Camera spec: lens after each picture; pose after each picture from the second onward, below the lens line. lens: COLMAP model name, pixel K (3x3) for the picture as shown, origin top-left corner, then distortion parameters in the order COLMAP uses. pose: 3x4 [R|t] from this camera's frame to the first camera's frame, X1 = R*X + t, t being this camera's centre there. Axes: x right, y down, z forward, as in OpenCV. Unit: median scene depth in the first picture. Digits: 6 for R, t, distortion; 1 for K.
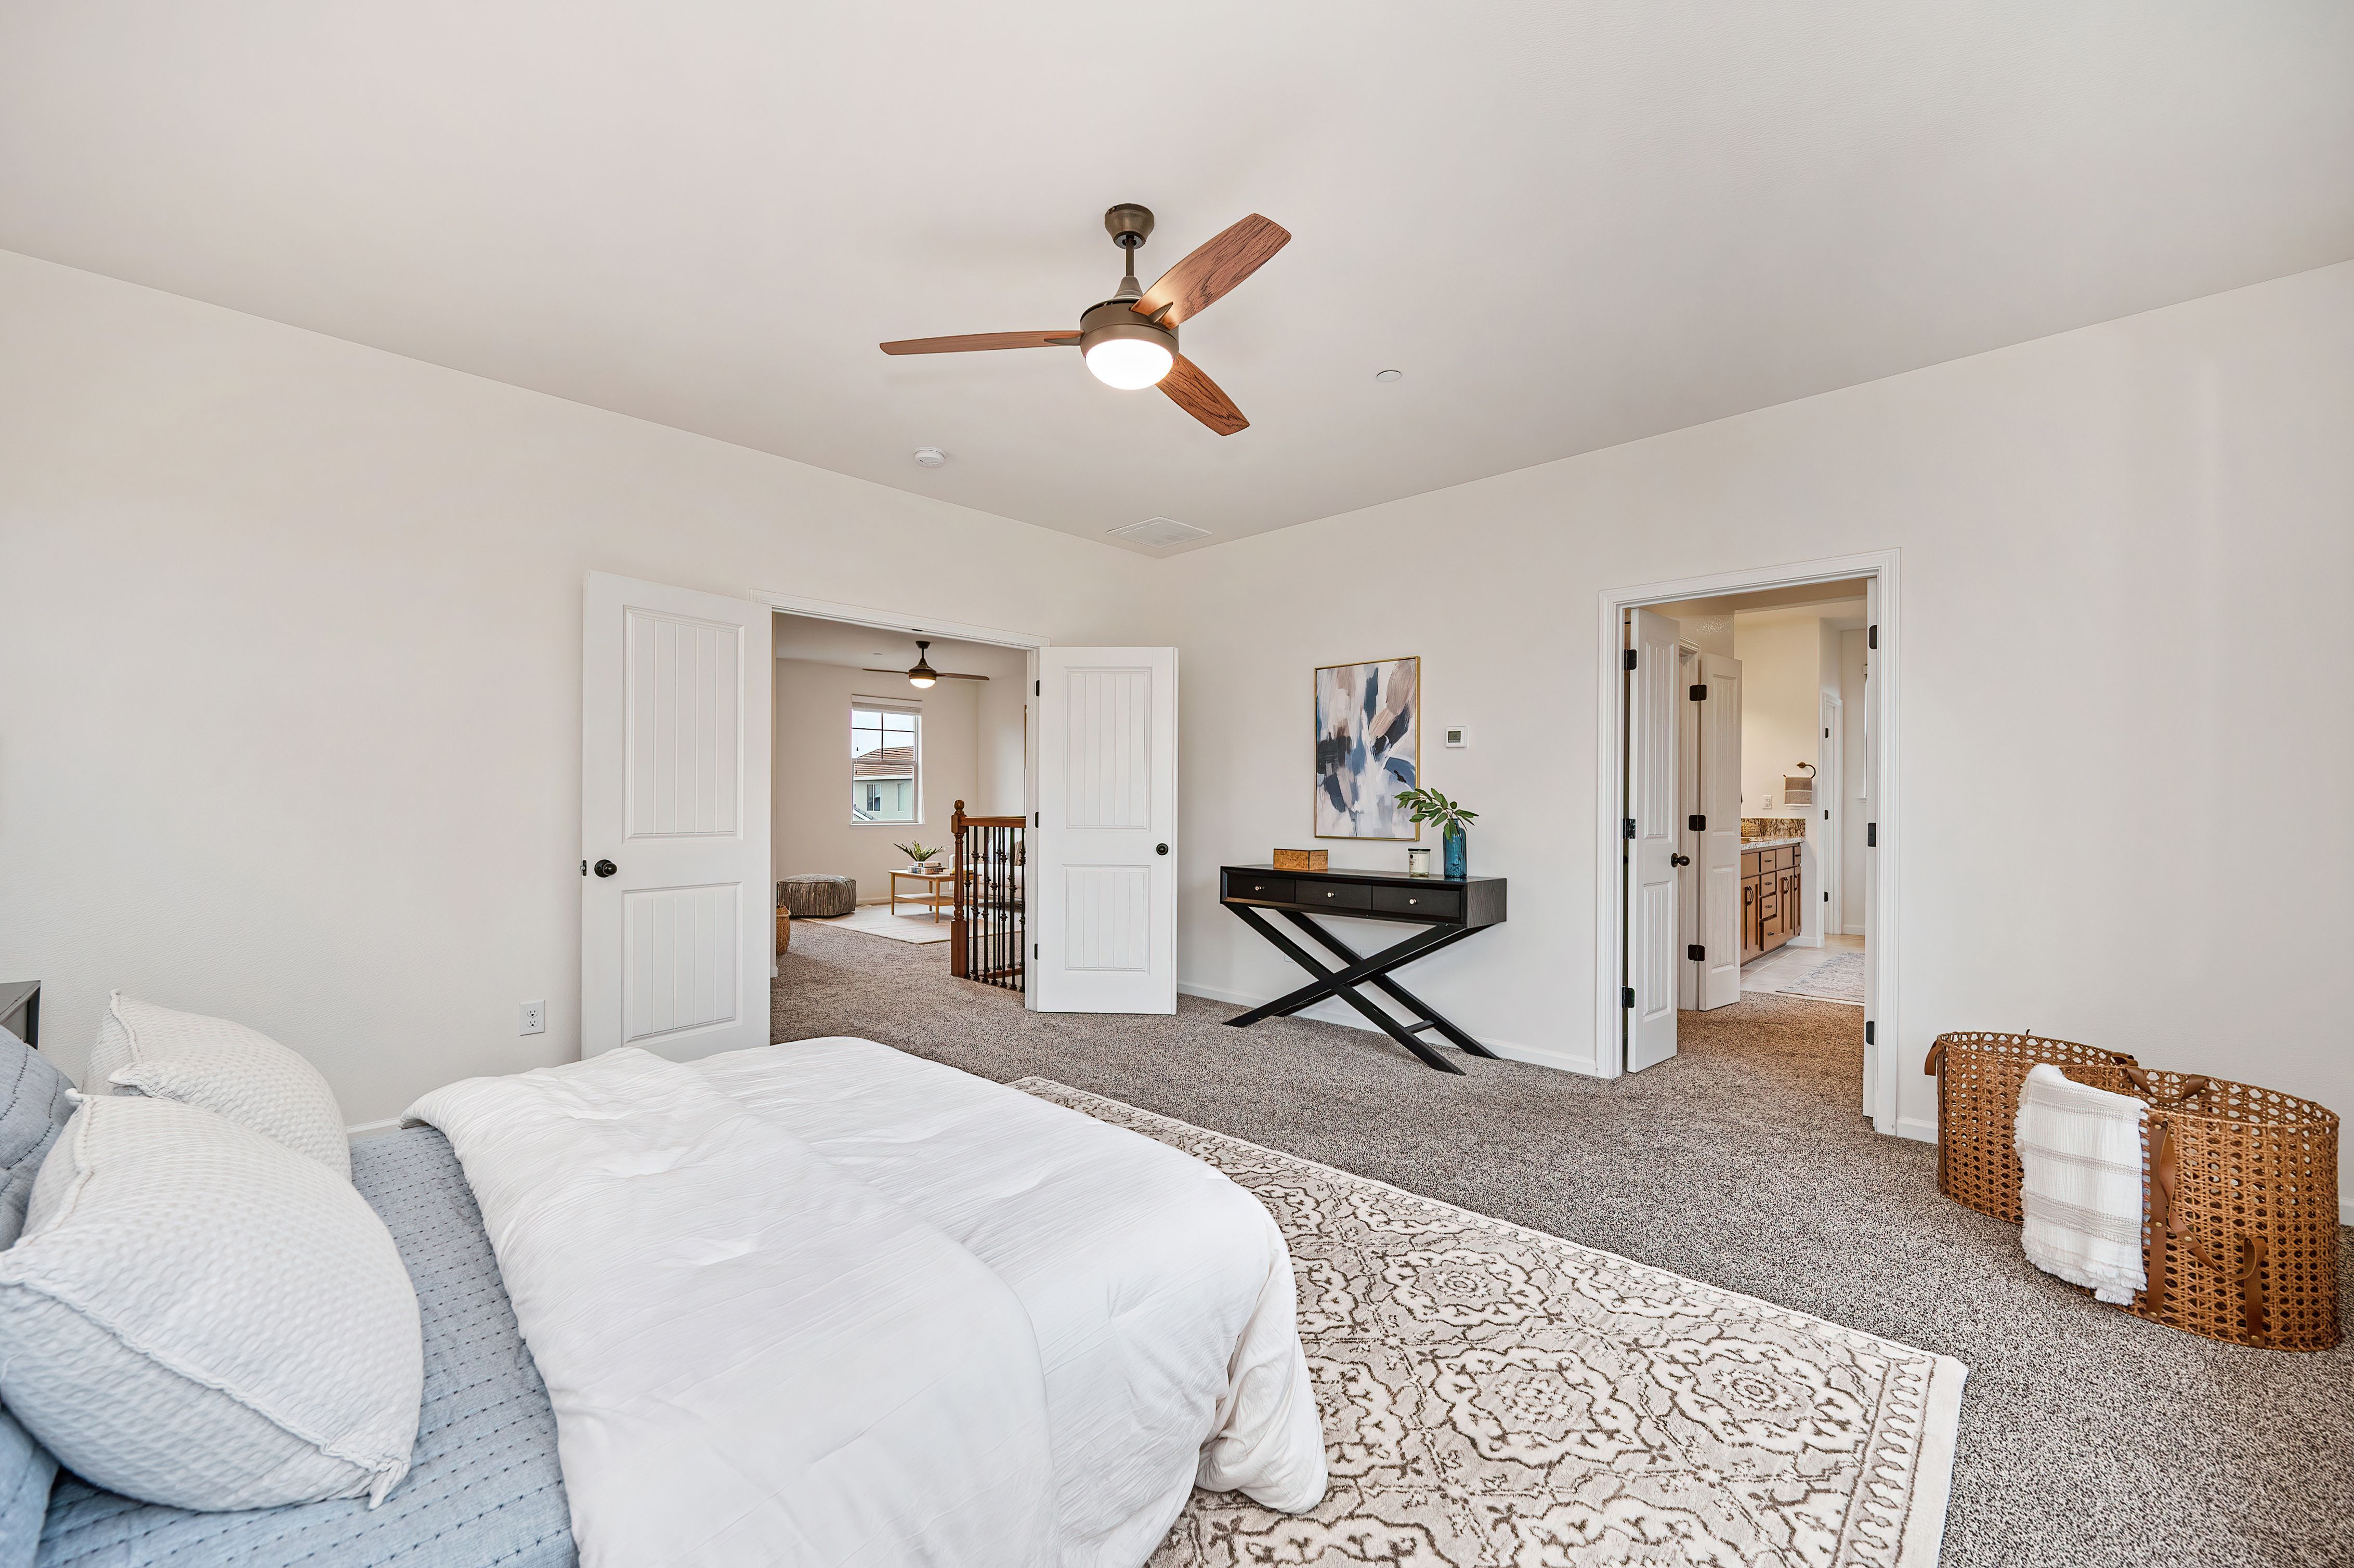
lens RADIAL K [[935.3, 0, 1187.6], [0, 935.3, 799.9], [0, 0, 1]] dist [0.000492, -0.001579]
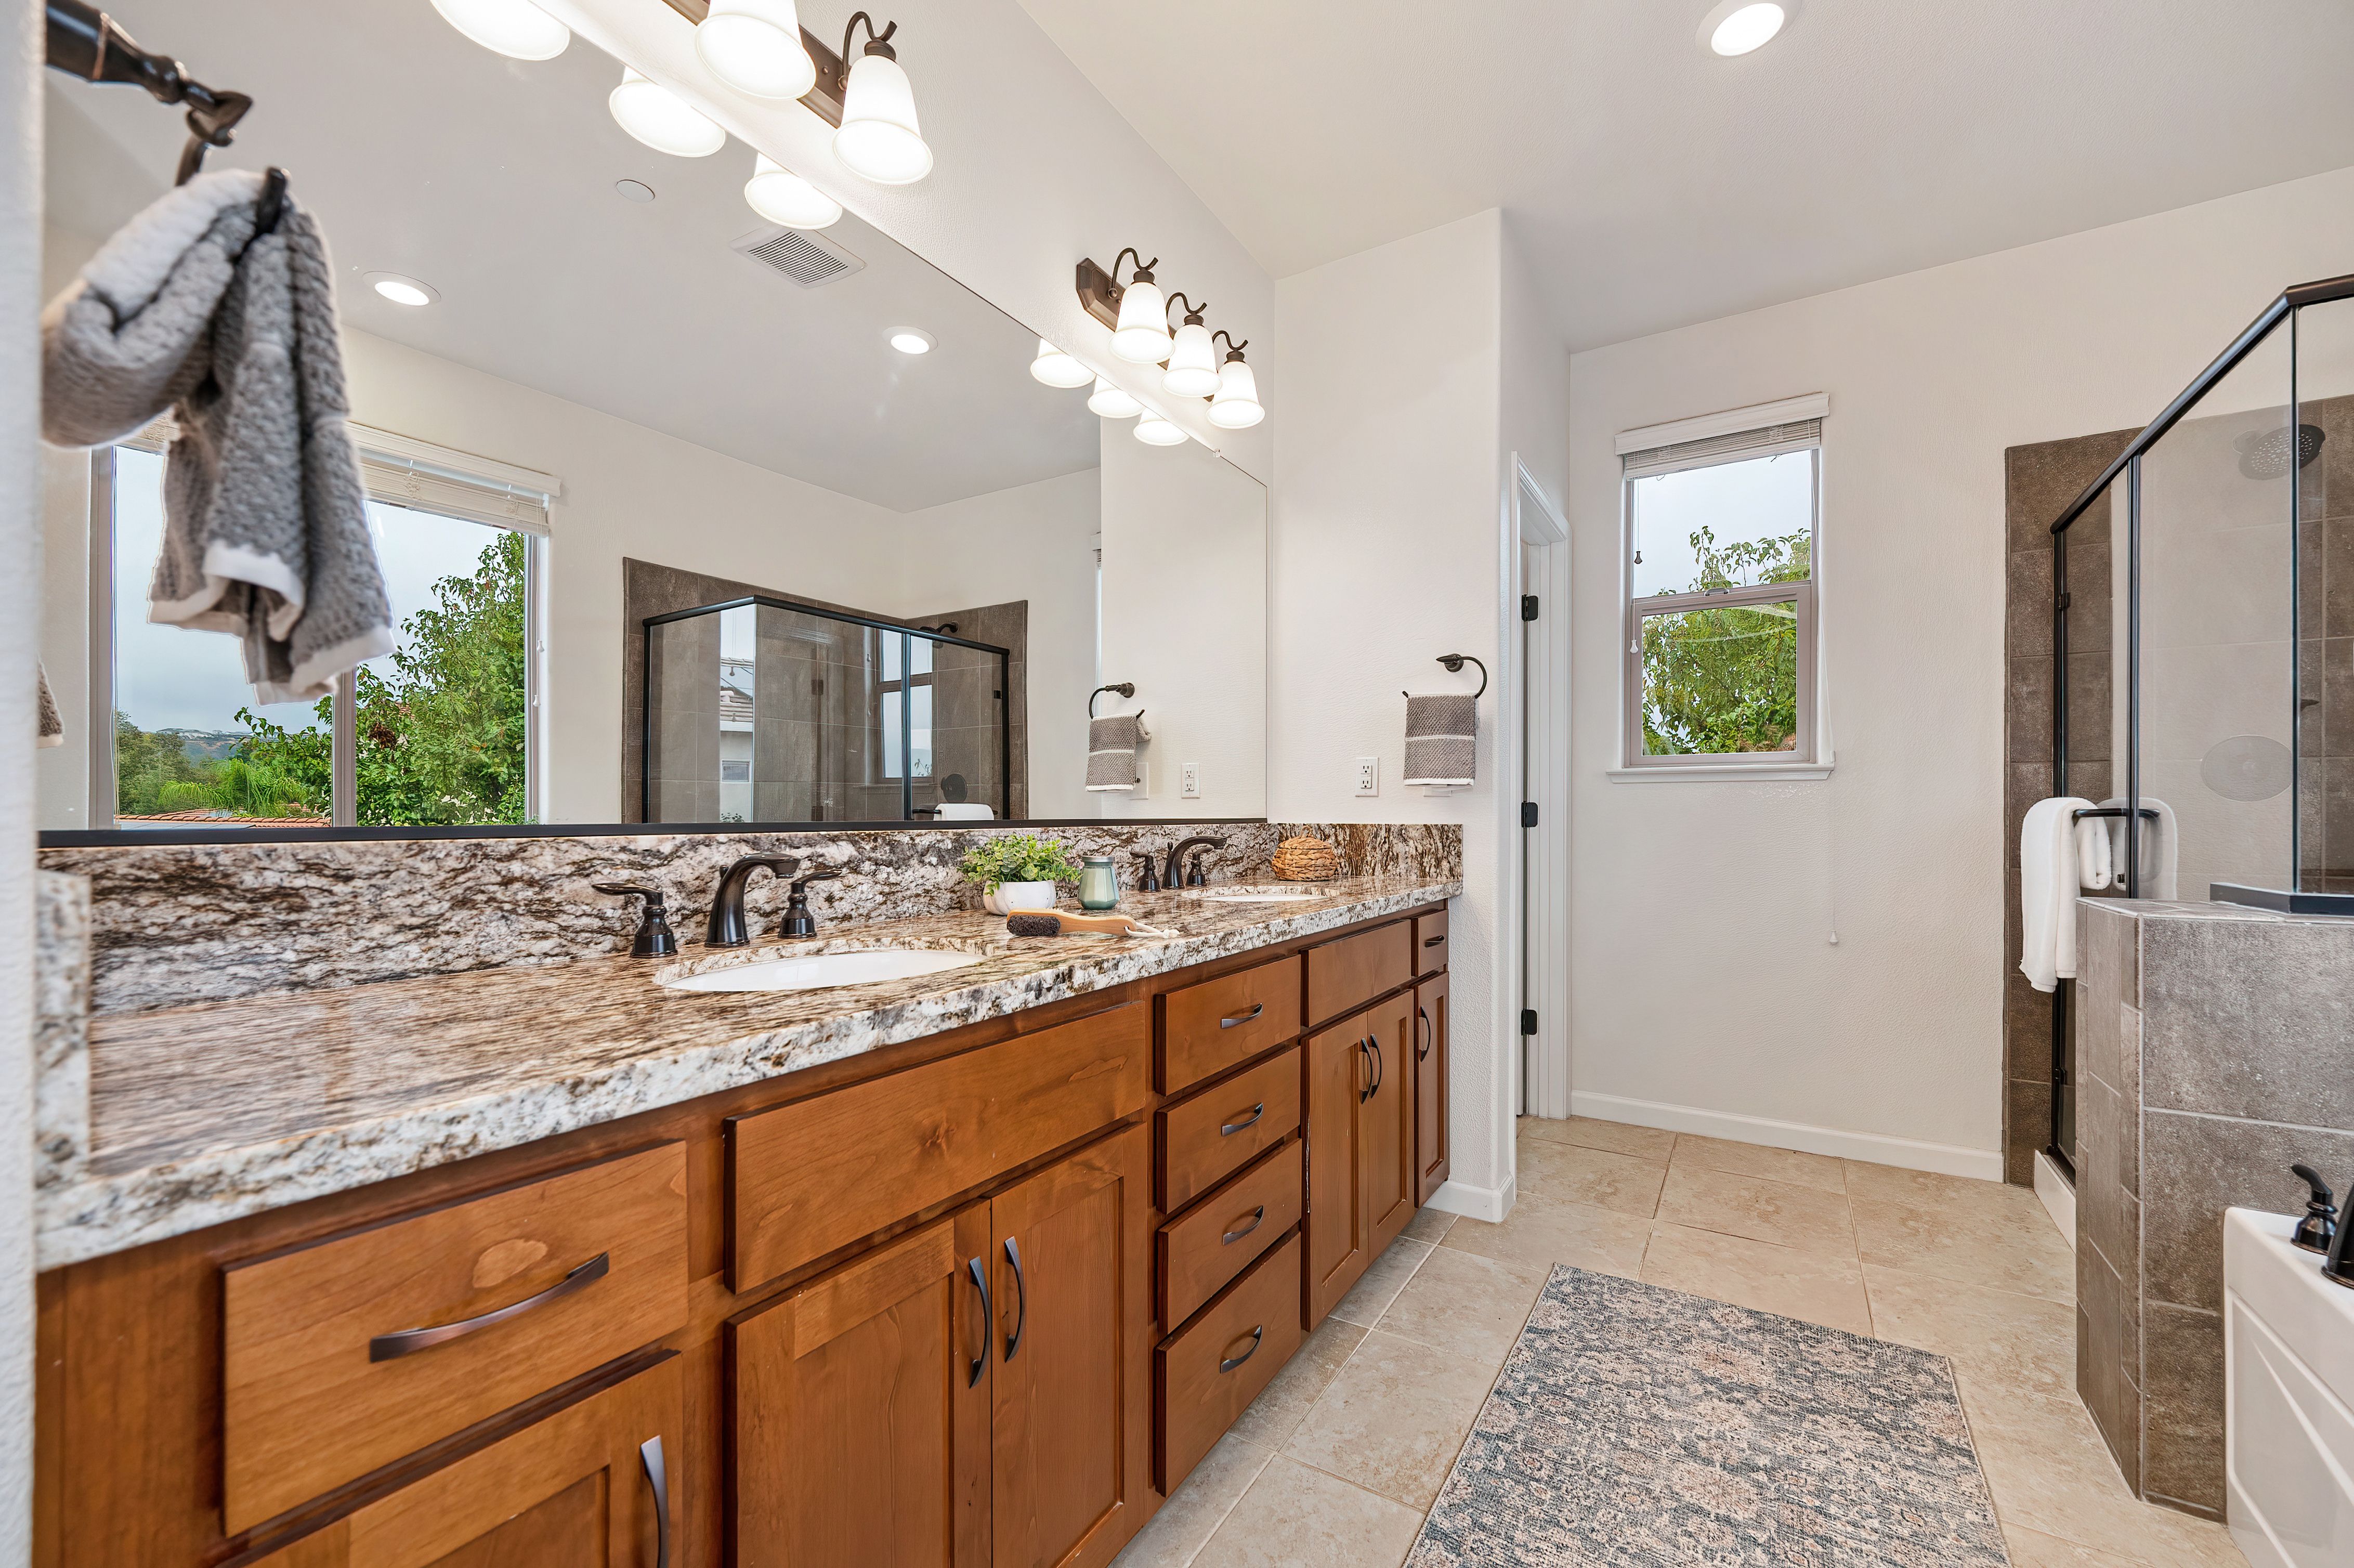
lens RADIAL K [[935.3, 0, 1180.7], [0, 935.3, 810.8], [0, 0, 1]] dist [0.000492, -0.001579]
pose [[0.979757, -0.001229, 0.200188, 0.507938], [0.000577, 0.999994, 0.003317, 0.014366], [-0.200191, -0.003135, 0.979752, 0.712168]]
